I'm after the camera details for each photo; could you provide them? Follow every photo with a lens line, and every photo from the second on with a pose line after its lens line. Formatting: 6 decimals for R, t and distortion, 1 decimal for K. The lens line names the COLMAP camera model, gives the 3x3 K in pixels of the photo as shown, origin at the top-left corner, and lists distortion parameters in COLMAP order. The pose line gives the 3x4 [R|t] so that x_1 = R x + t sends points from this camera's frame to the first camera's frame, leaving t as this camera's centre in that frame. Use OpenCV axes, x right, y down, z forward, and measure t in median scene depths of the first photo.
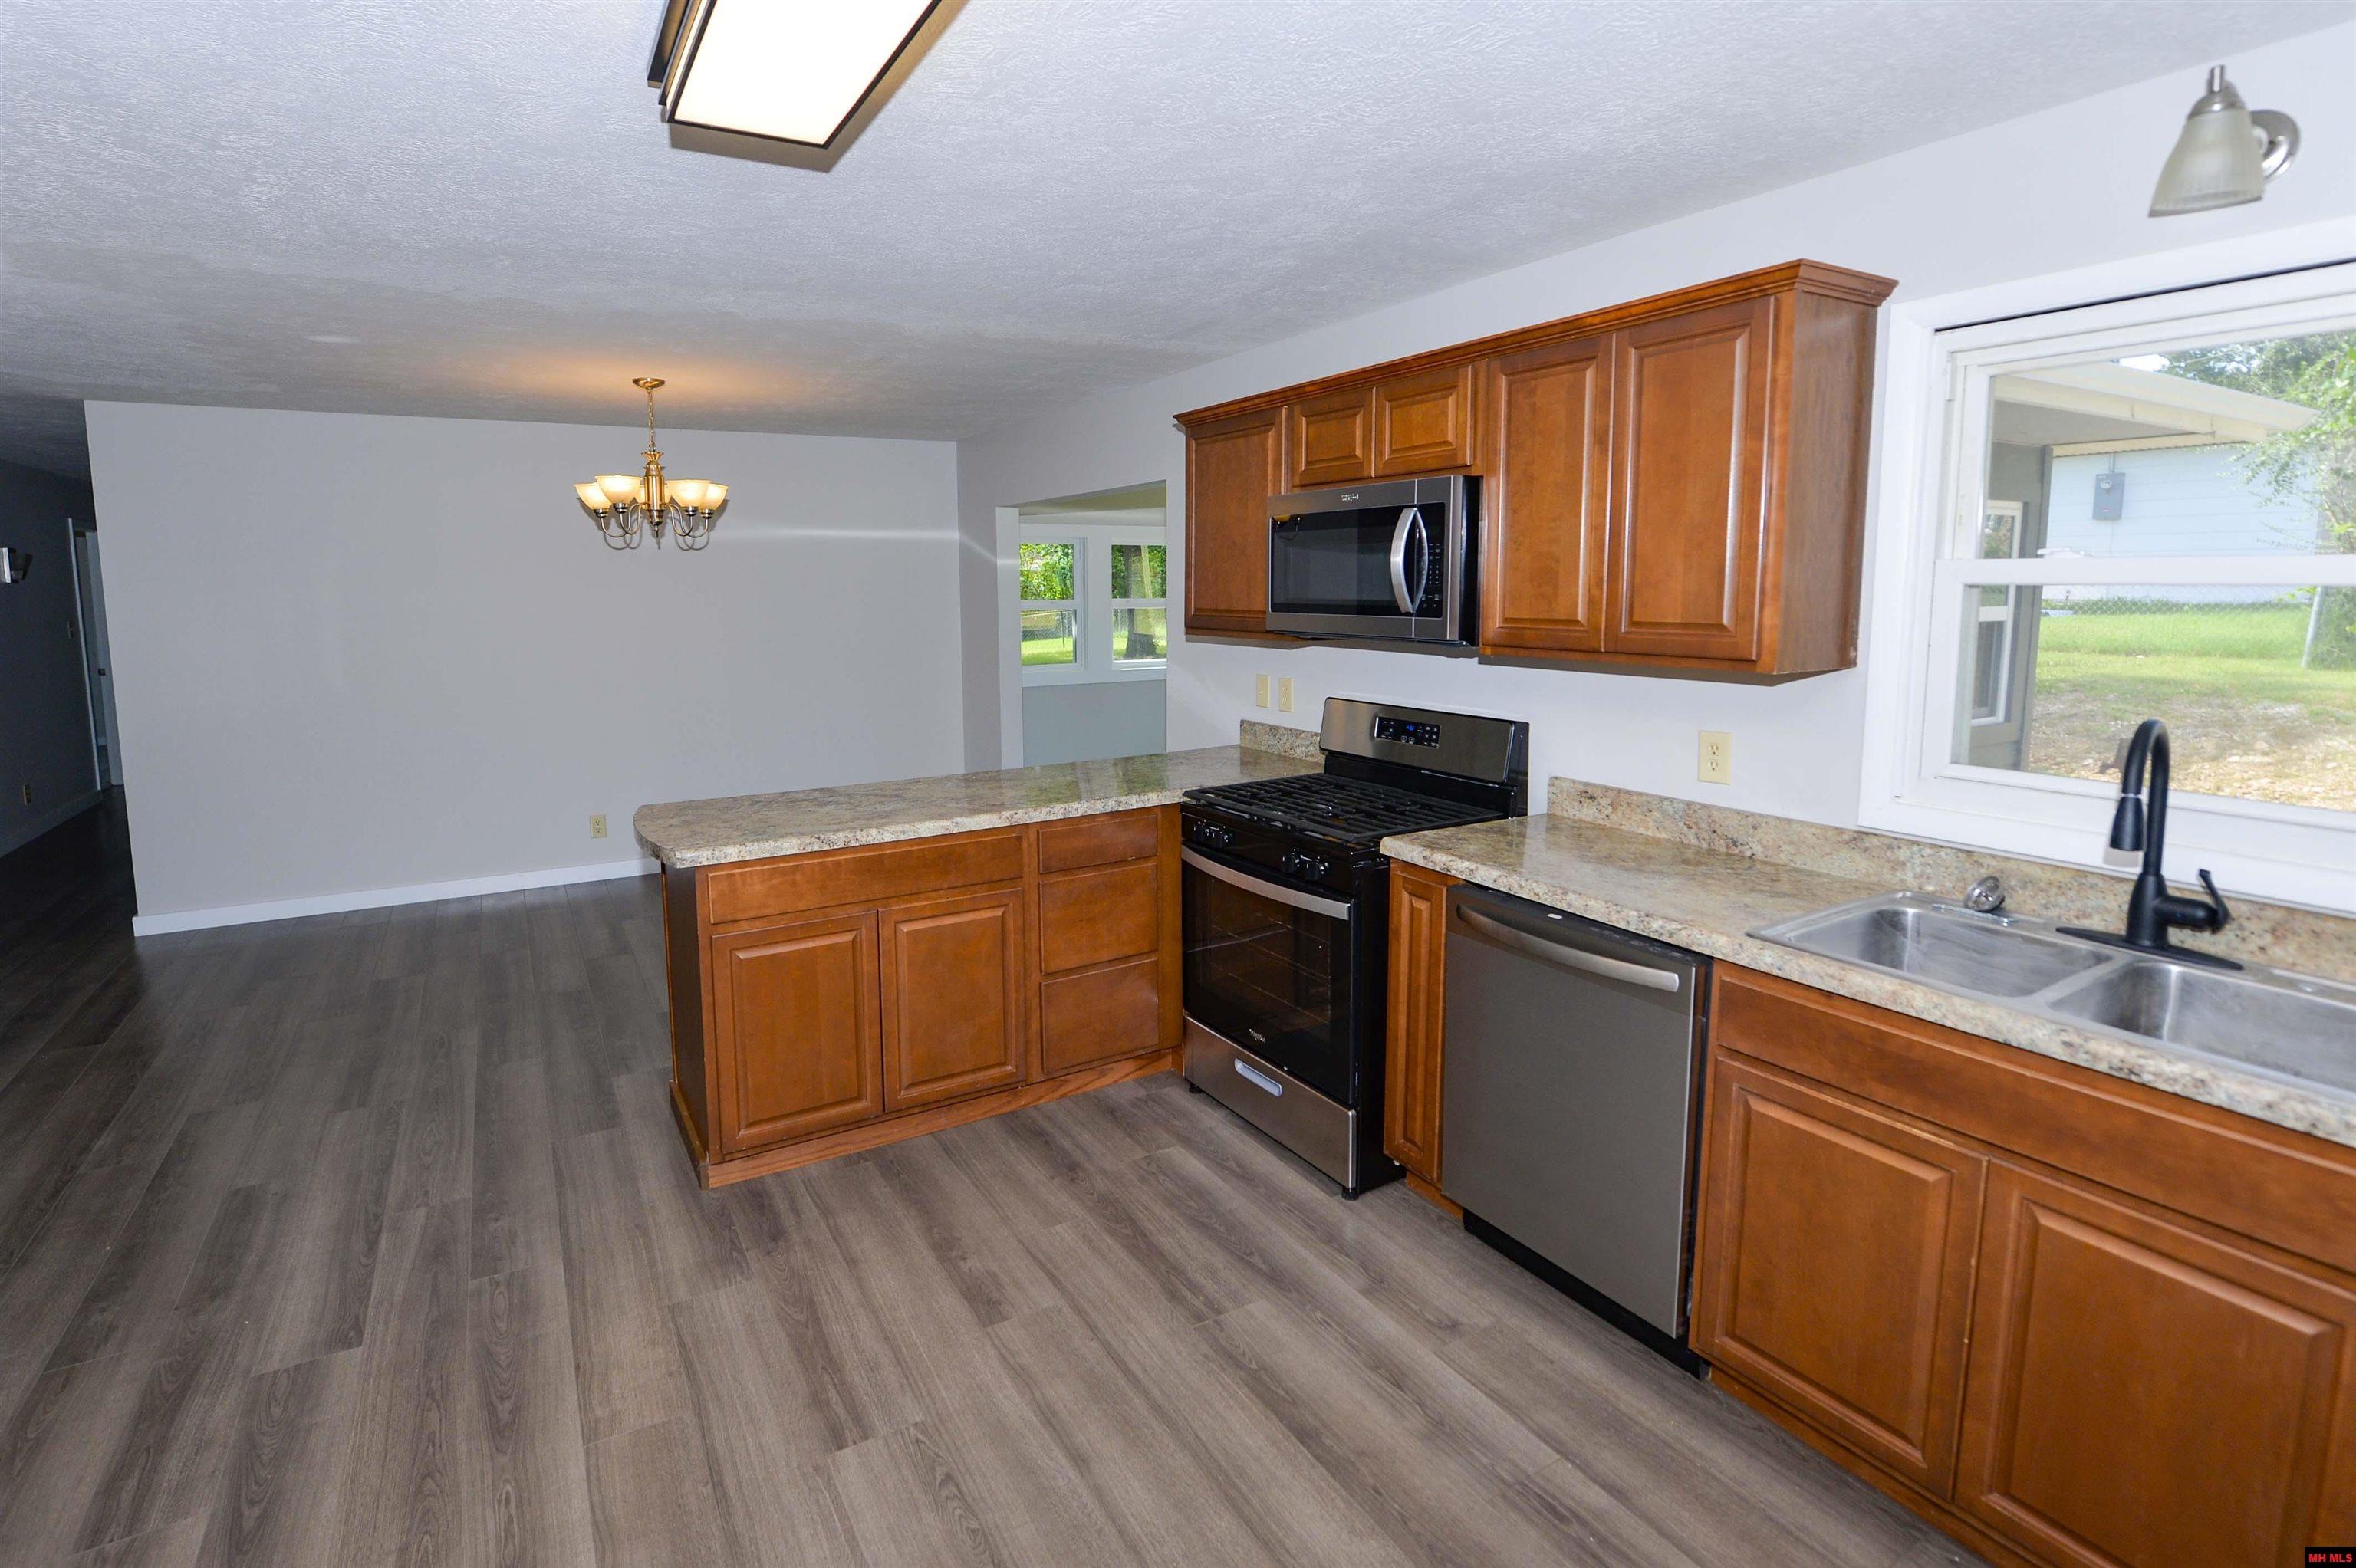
lens RADIAL K [[1105.2, 0, 1102.7], [0, 1105.2, 702.5], [0, 0, 1]] dist [-0.016446, -0.000943]
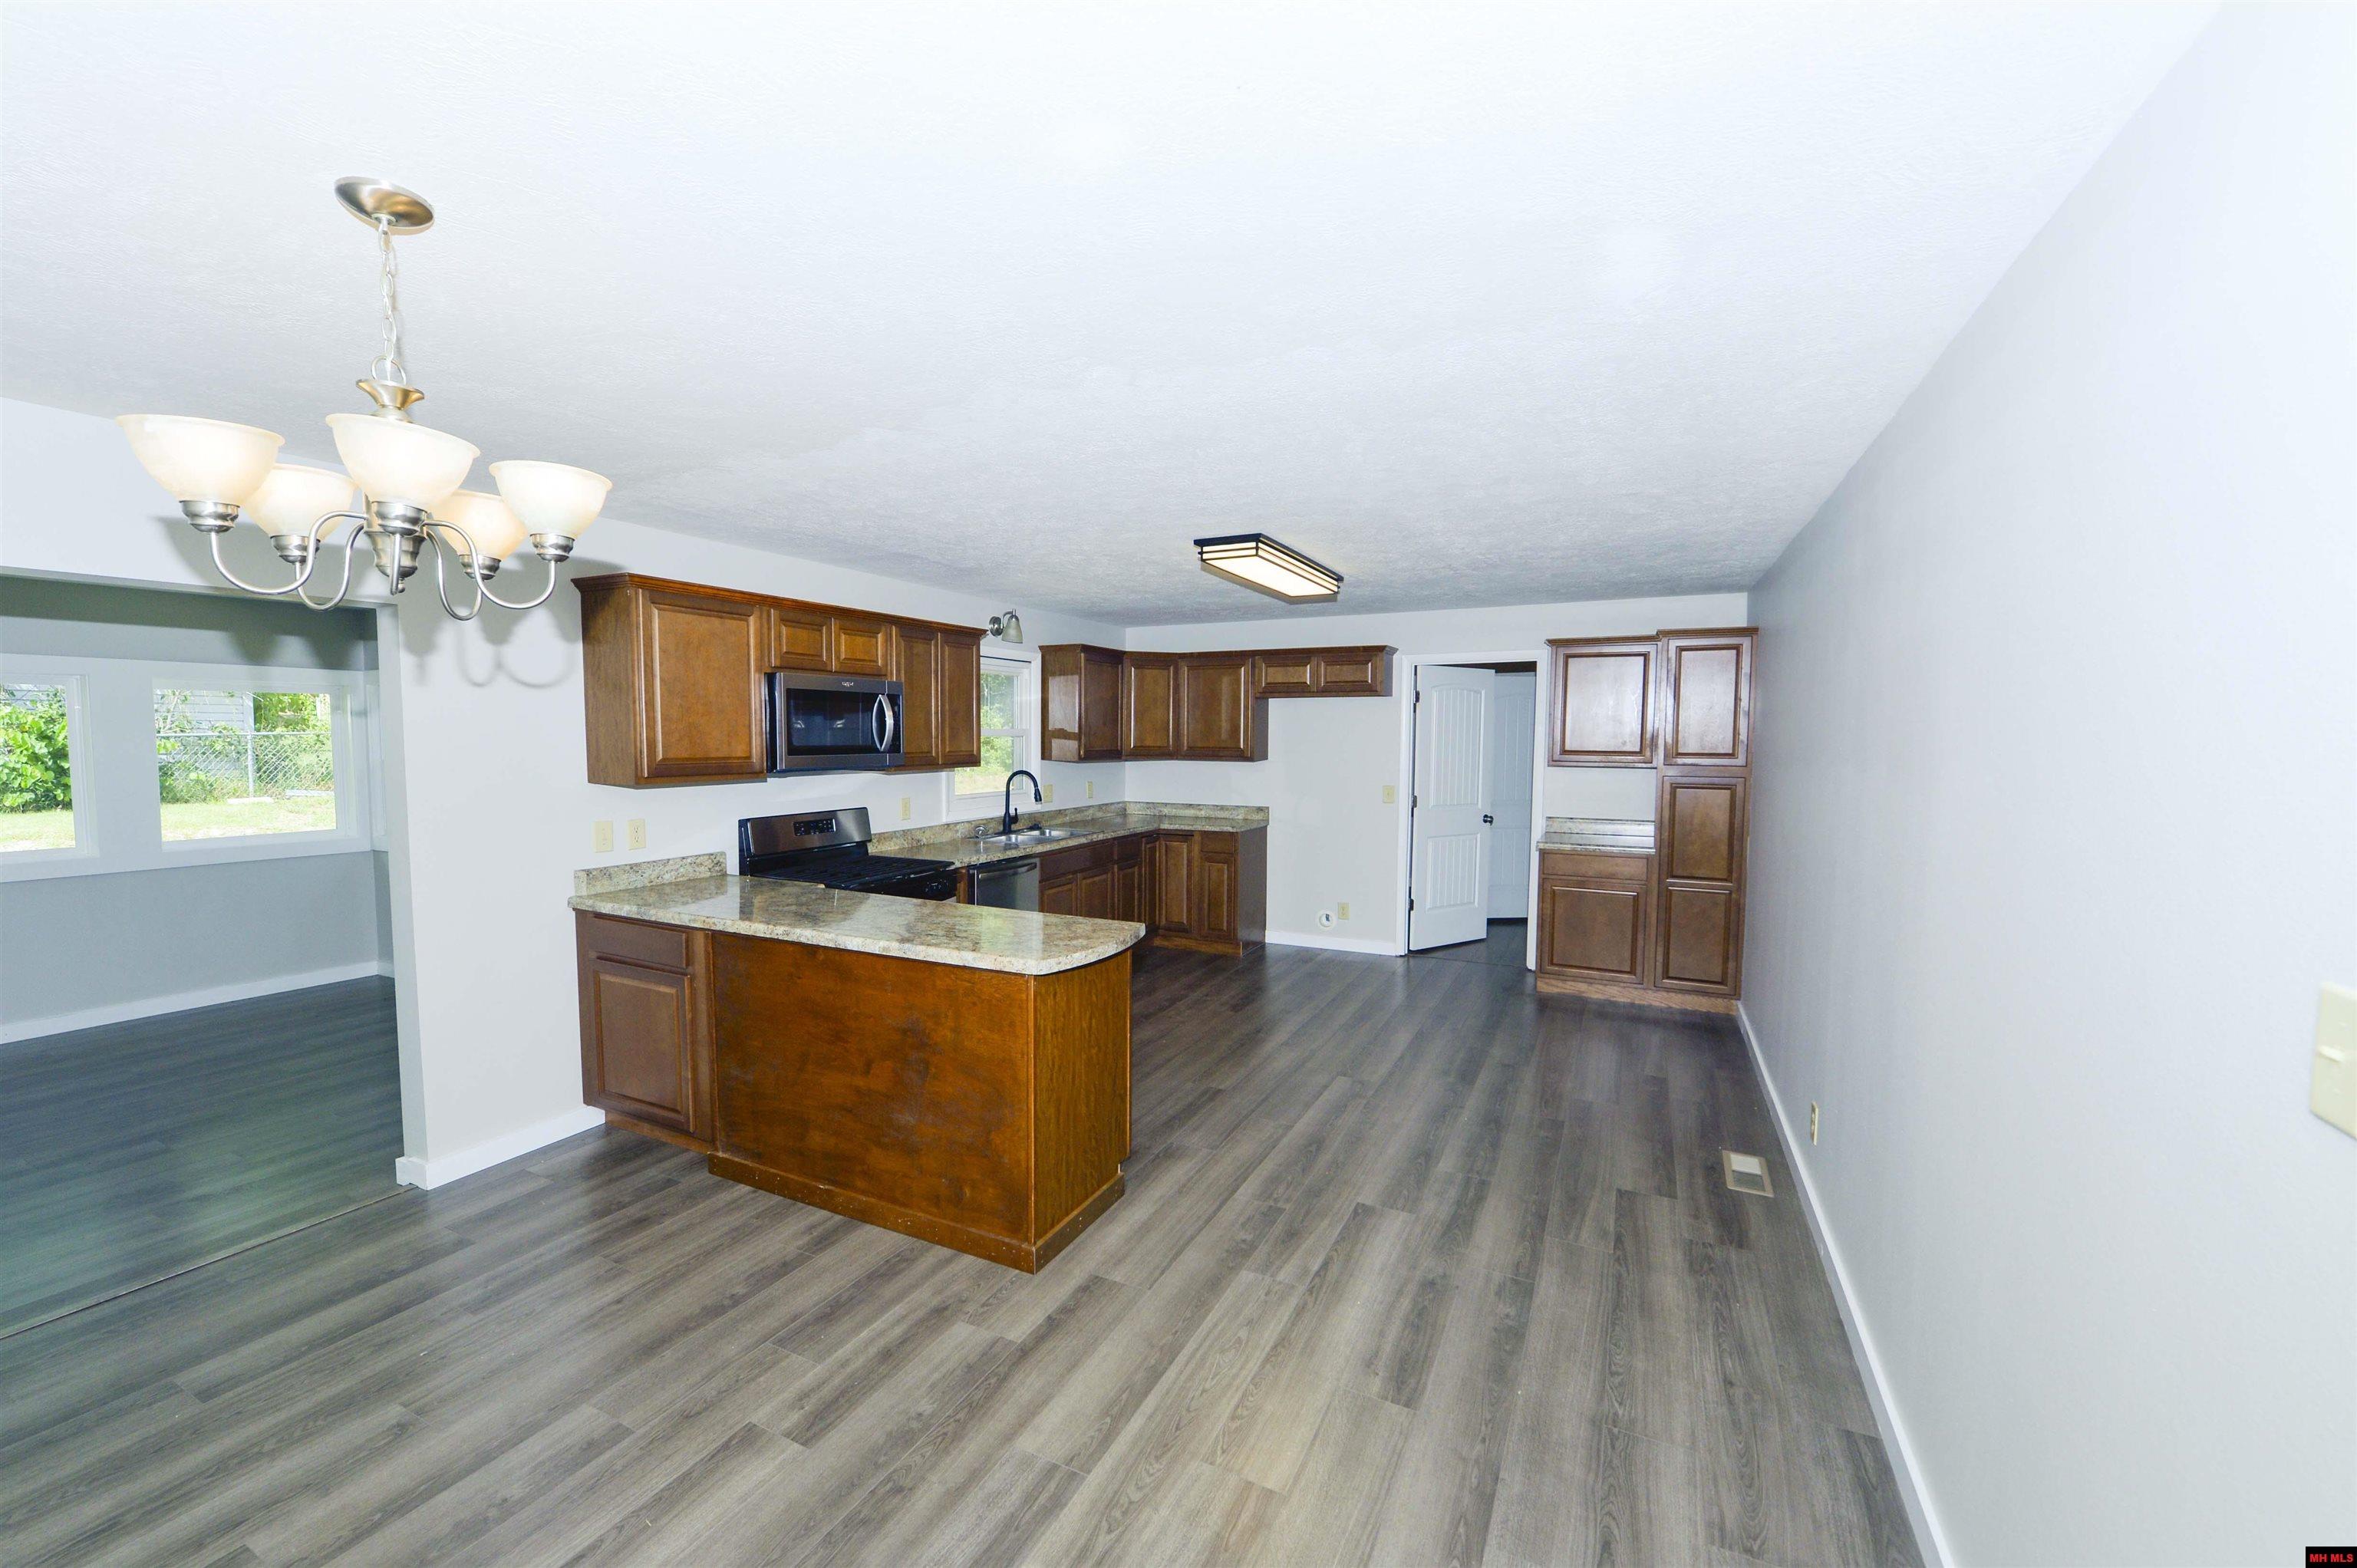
lens RADIAL K [[940.4, 0, 1143.8], [0, 940.4, 793.6], [0, 0, 1]] dist [-0.013485, -0.000290]
pose [[-0.553542, -0.045216, 0.831593, -1.323043], [0.094733, 0.988626, 0.116812, -0.159923], [-0.827416, 0.143440, -0.542963, 1.564210]]
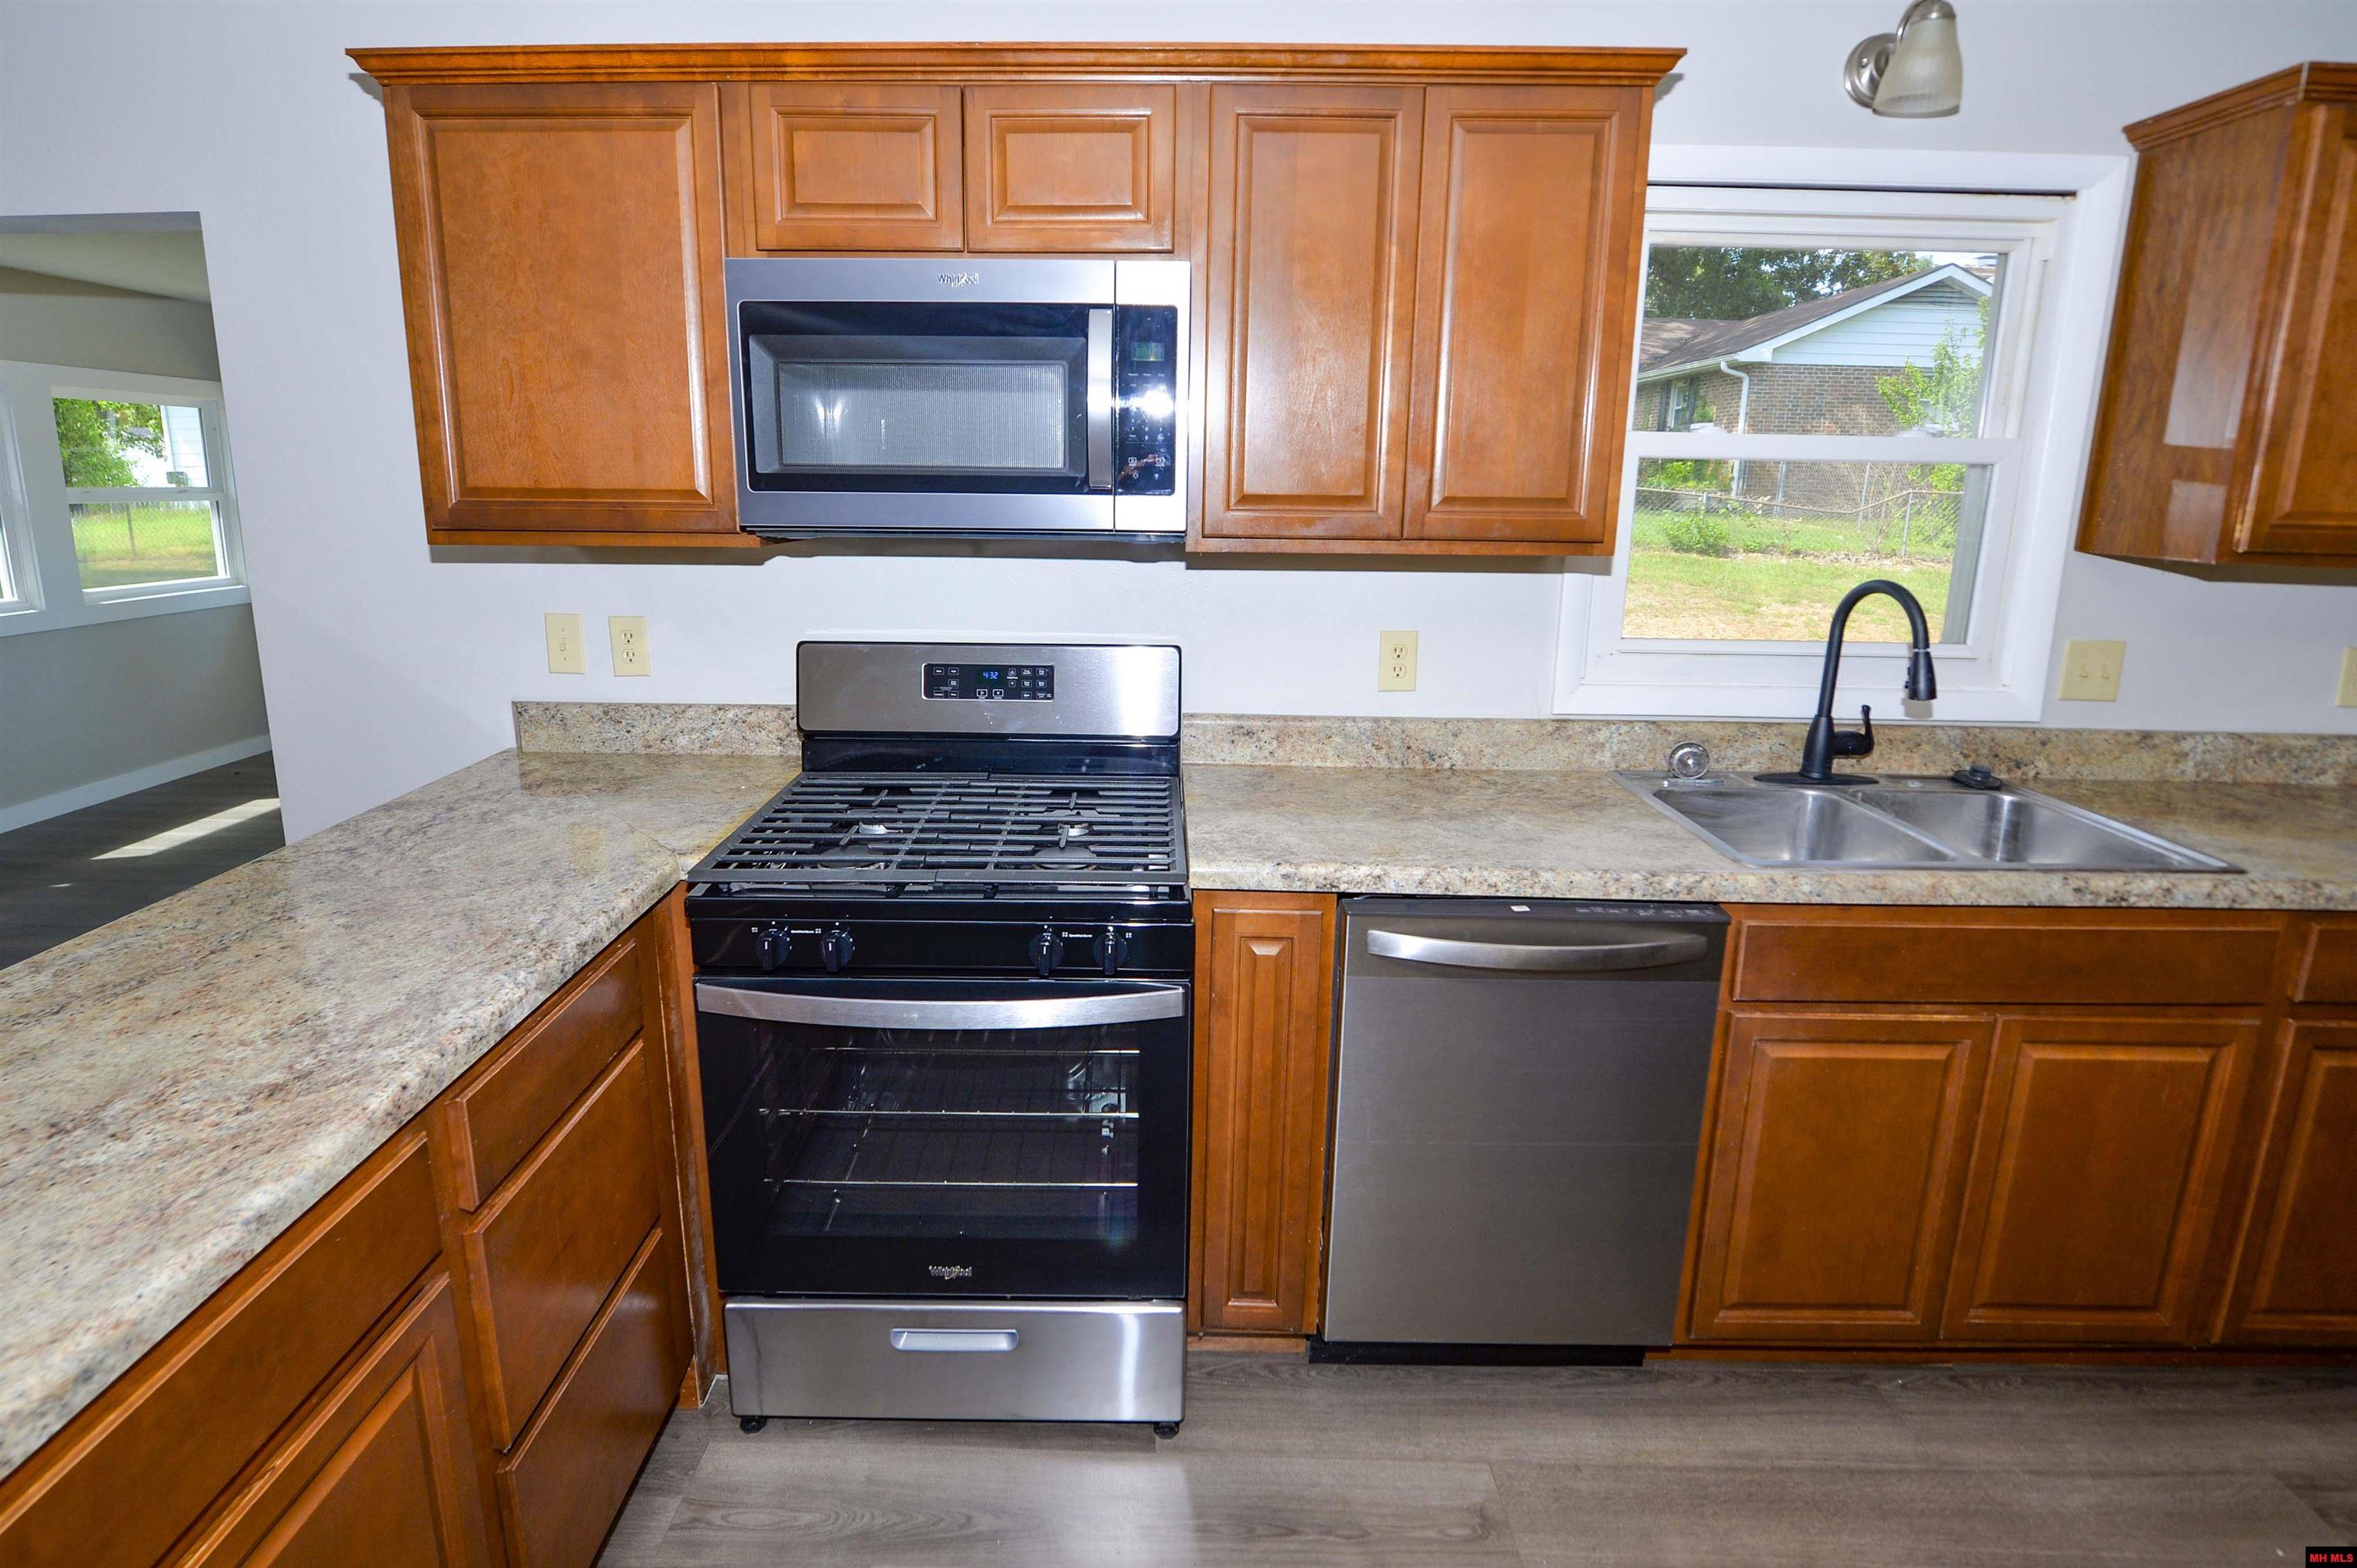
lens RADIAL K [[1105.7, 0, 1103.2], [0, 1105.7, 702.5], [0, 0, 1]] dist [-0.016446, -0.000943]
pose [[0.518947, -0.156824, 0.840297, -0.264567], [0.082033, 0.987626, 0.133659, -0.048210], [-0.850861, -0.000429, 0.525391, 0.714628]]
